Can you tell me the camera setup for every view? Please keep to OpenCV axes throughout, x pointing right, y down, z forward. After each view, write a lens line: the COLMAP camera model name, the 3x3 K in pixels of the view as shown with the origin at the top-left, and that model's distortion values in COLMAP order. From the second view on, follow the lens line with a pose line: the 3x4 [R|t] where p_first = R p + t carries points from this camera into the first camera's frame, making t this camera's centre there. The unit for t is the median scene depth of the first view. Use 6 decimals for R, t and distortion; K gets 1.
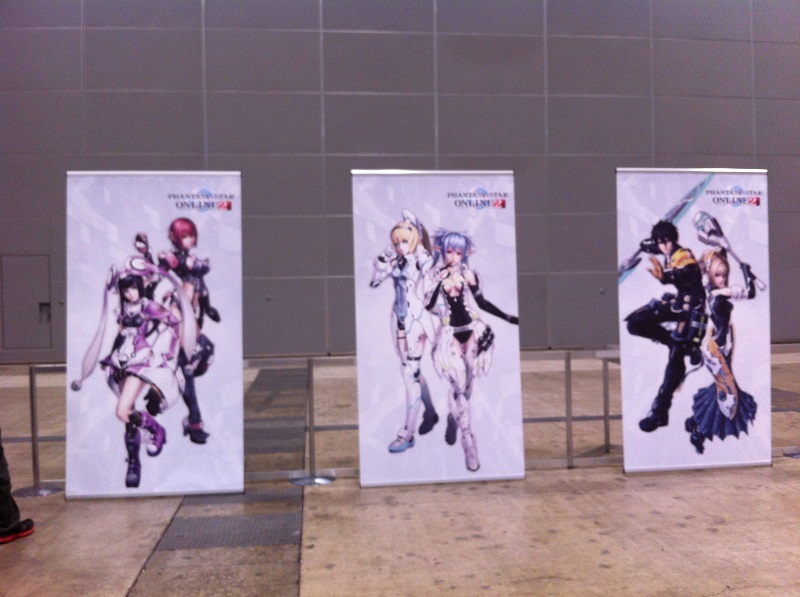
lens RADIAL K [[820.1, 0, 399.9], [0, 820.1, 312.5], [0, 0, 1]] dist [0.232159, -0.965744]
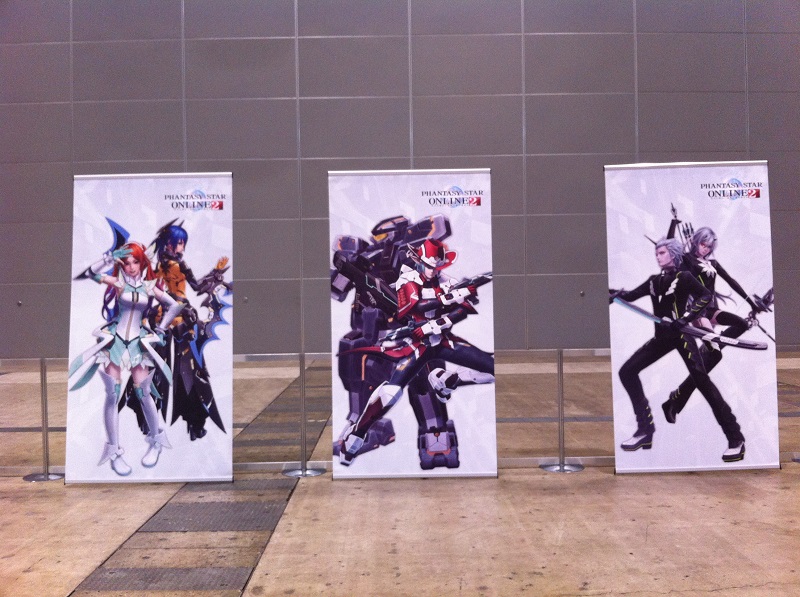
lens RADIAL K [[810.3, 0, 400.0], [0, 810.3, 298.5], [0, 0, 1]] dist [0.010117, -0.178876]
pose [[0.994472, 0.005876, -0.104838, 0.134534], [-0.007013, 0.999920, -0.010482, -0.003221], [0.104768, 0.011159, 0.994434, 0.015326]]
